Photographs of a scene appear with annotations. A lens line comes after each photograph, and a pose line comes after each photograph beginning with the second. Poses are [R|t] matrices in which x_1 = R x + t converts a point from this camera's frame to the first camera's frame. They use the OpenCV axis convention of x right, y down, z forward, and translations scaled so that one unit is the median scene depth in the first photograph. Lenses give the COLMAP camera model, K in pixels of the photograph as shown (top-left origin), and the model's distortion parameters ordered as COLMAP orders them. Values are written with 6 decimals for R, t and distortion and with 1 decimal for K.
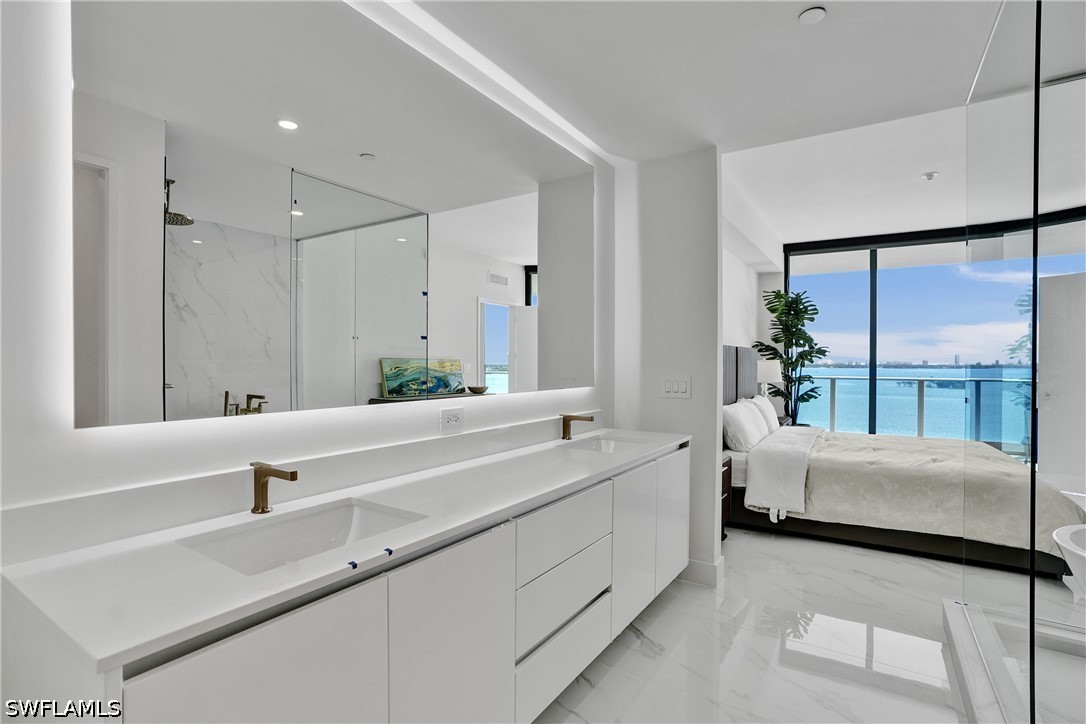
lens RADIAL K [[524.4, 0, 546.4], [0, 524.4, 364.3], [0, 0, 1]] dist [-0.058784, 0.031150]
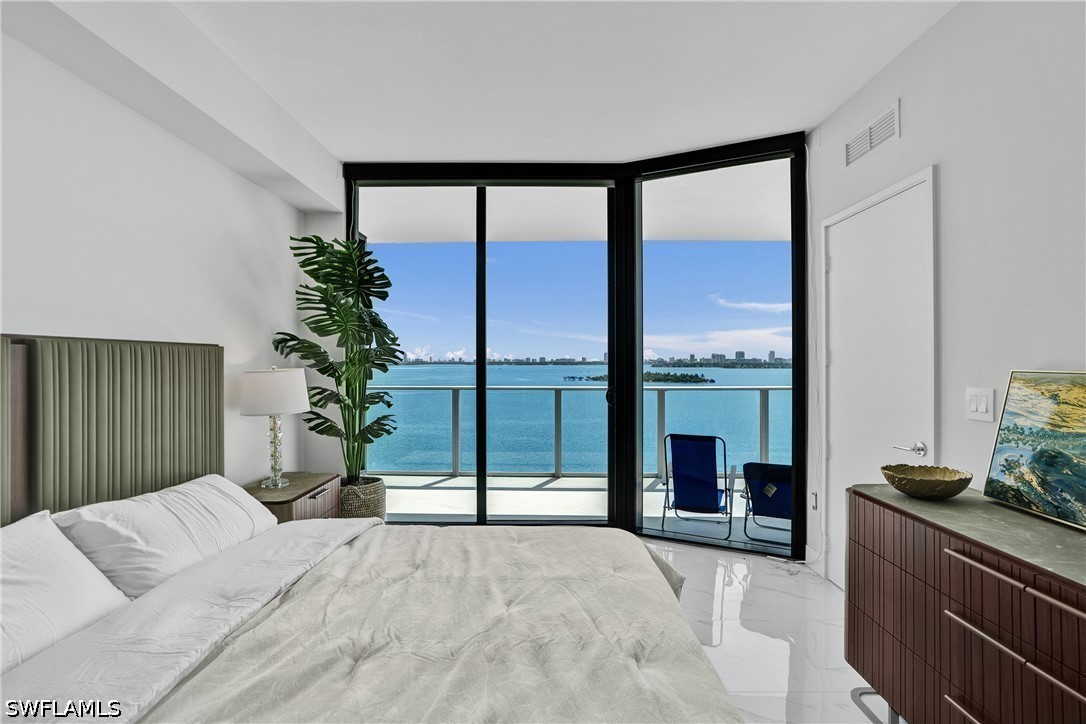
lens RADIAL K [[539.2, 0, 545.8], [0, 539.2, 361.2], [0, 0, 1]] dist [-0.062623, 0.042115]
pose [[0.844094, -0.004861, 0.536173, 0.354530], [0.005959, 0.999982, -0.000315, -0.013358], [-0.536162, 0.003461, 0.844108, 0.414266]]
